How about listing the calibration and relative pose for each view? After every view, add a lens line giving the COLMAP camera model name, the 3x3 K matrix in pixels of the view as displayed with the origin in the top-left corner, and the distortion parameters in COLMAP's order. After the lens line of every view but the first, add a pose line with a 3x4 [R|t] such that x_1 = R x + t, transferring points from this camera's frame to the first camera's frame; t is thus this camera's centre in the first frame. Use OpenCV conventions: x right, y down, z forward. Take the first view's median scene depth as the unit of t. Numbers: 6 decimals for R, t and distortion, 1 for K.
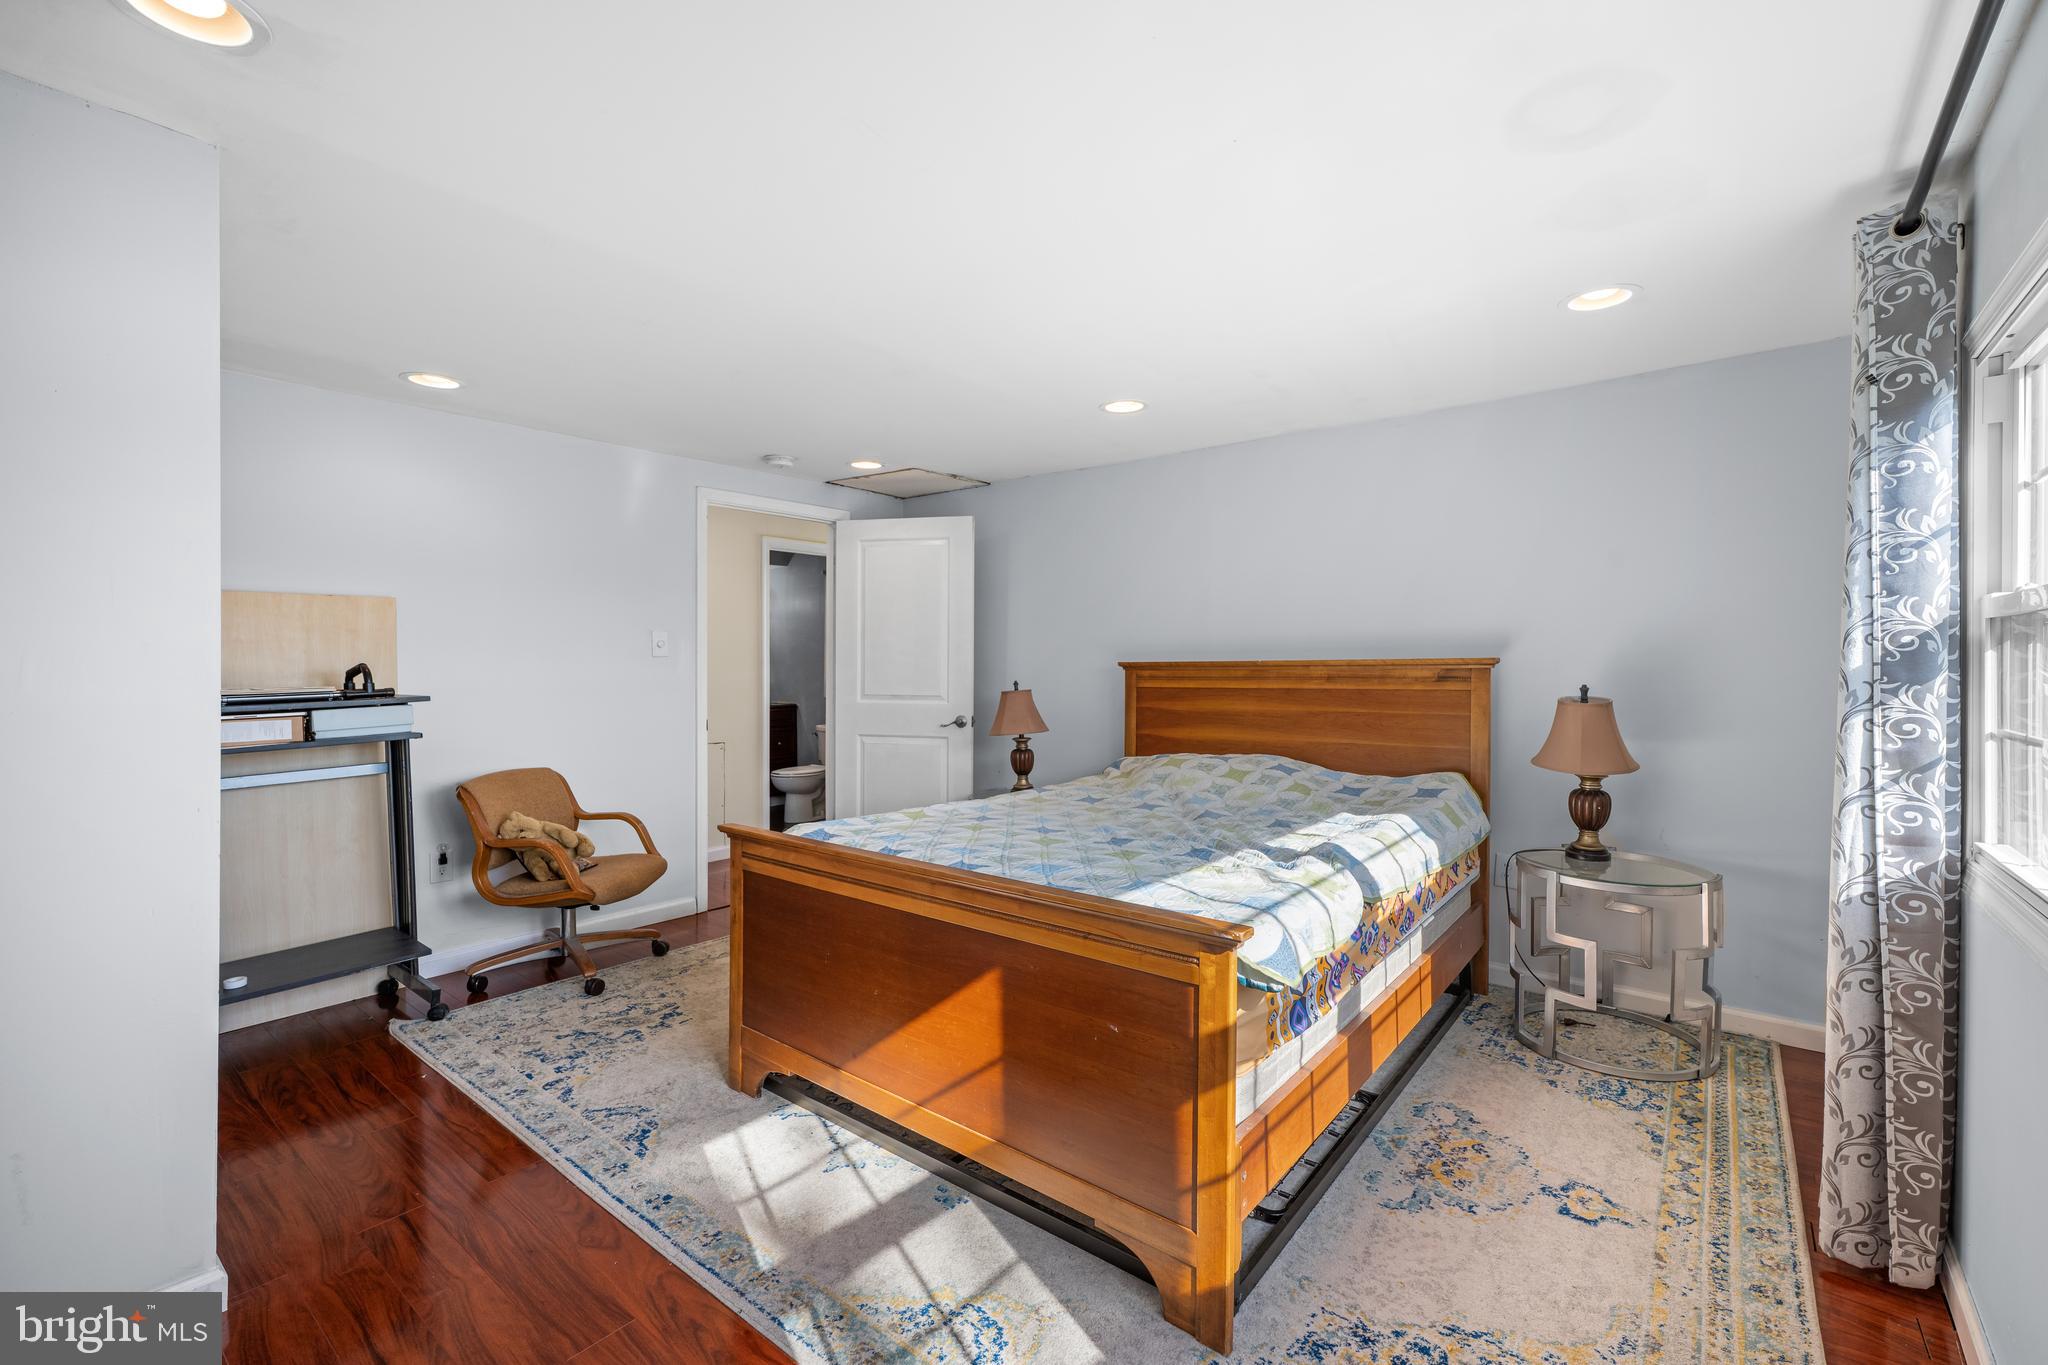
lens RADIAL K [[874.3, 0, 1024.6], [0, 874.3, 674.7], [0, 0, 1]] dist [-0.000030, -0.000005]
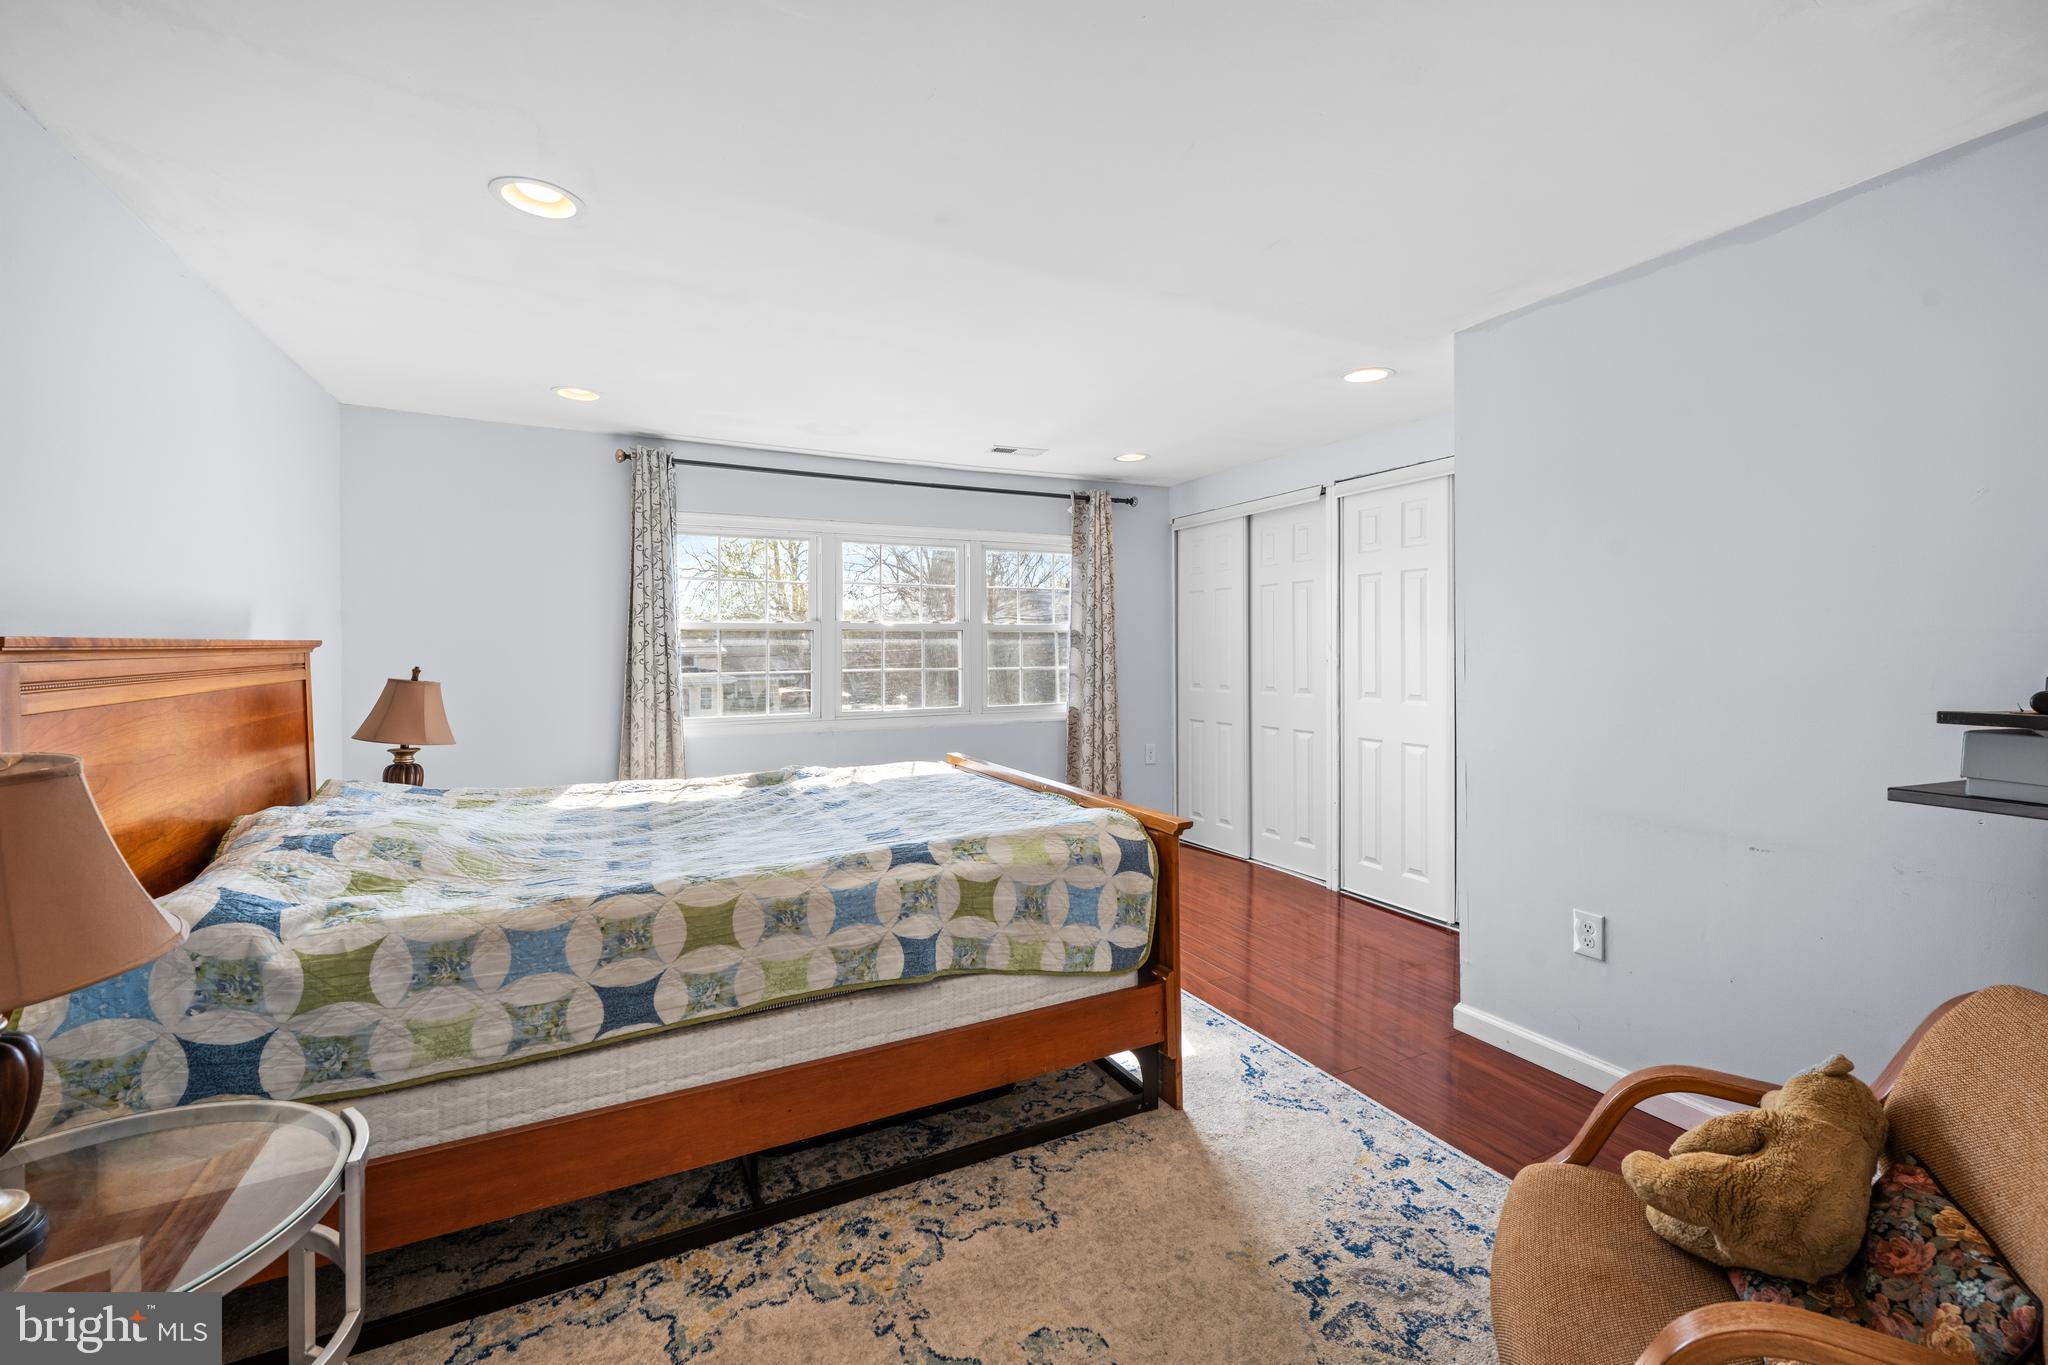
lens RADIAL K [[874.3, 0, 1027.3], [0, 874.3, 670.1], [0, 0, 1]] dist [-0.000030, -0.000005]
pose [[-0.913401, -0.002483, 0.407053, -0.500138], [0.004918, 0.999841, 0.017134, -0.000348], [-0.407031, 0.017652, -0.913244, 1.686424]]
